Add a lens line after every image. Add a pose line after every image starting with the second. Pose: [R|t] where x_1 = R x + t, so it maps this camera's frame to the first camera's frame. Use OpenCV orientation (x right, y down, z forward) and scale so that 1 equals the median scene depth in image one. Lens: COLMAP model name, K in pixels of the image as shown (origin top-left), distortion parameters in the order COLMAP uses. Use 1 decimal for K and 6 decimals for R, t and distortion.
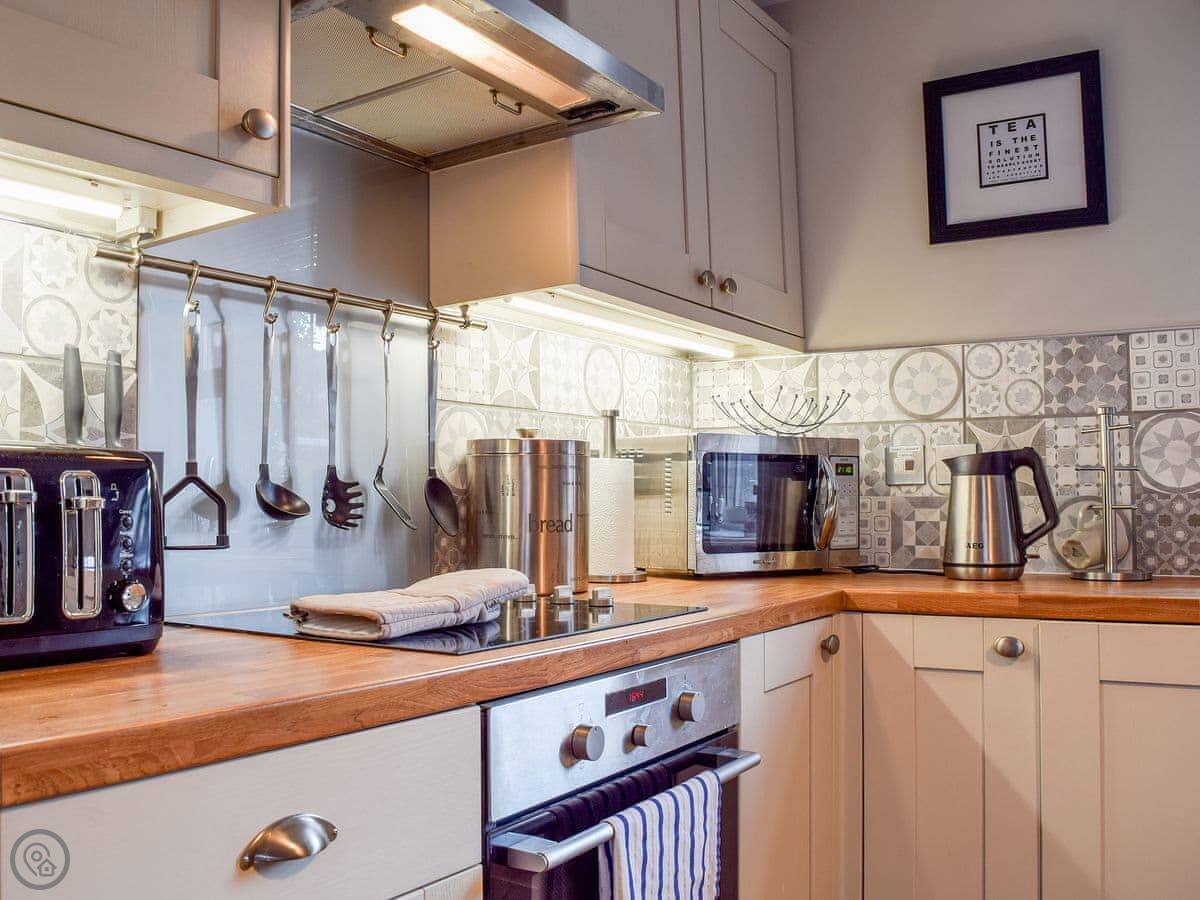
lens RADIAL K [[1057.2, 0, 600.0], [0, 1057.2, 450.0], [0, 0, 1]] dist [-0.102871, 0.032072]
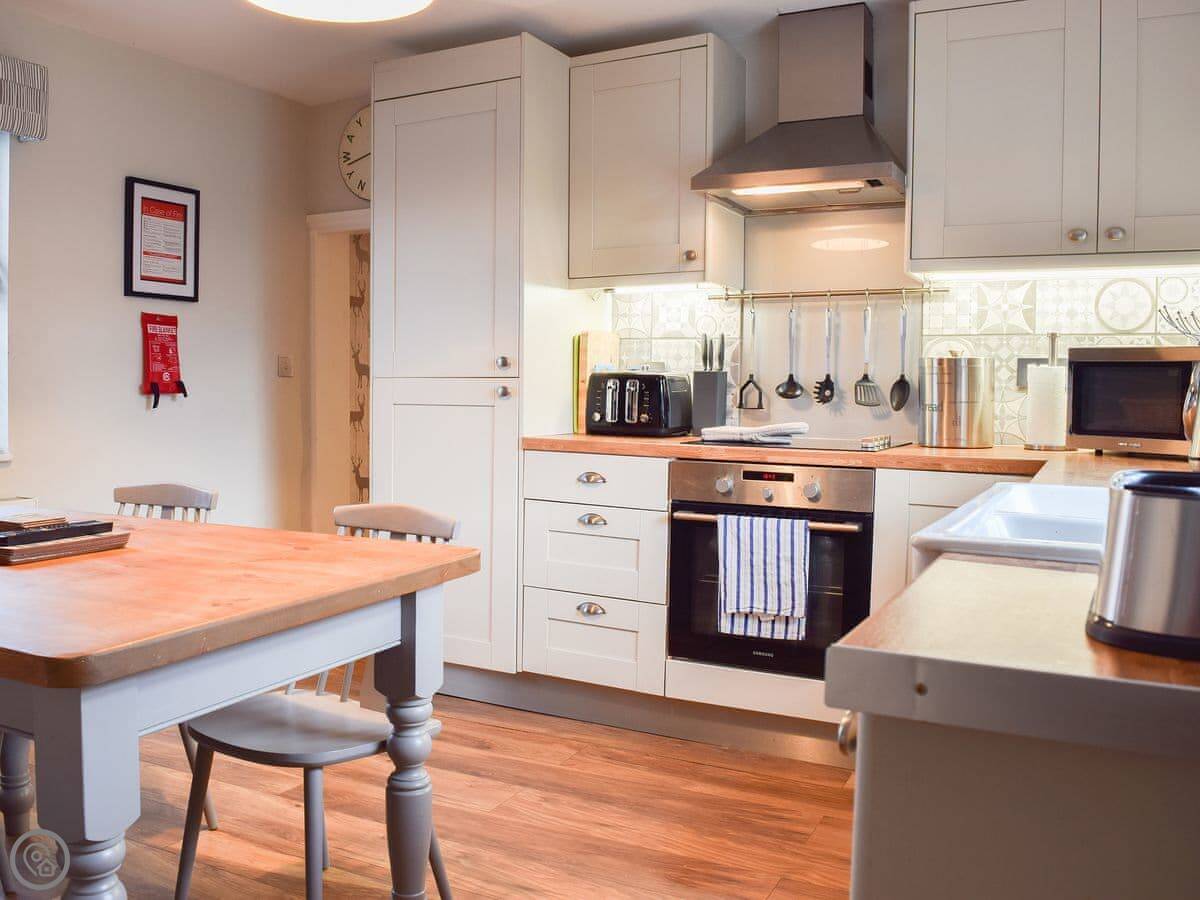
lens RADIAL K [[1057.2, 0, 600.0], [0, 1057.2, 450.0], [0, 0, 1]] dist [-0.102871, 0.032072]
pose [[0.124817, 0.071915, -0.989570, 1.552721], [0.038335, 0.996275, 0.077238, -0.012784], [0.991439, -0.047576, 0.121595, 0.237106]]
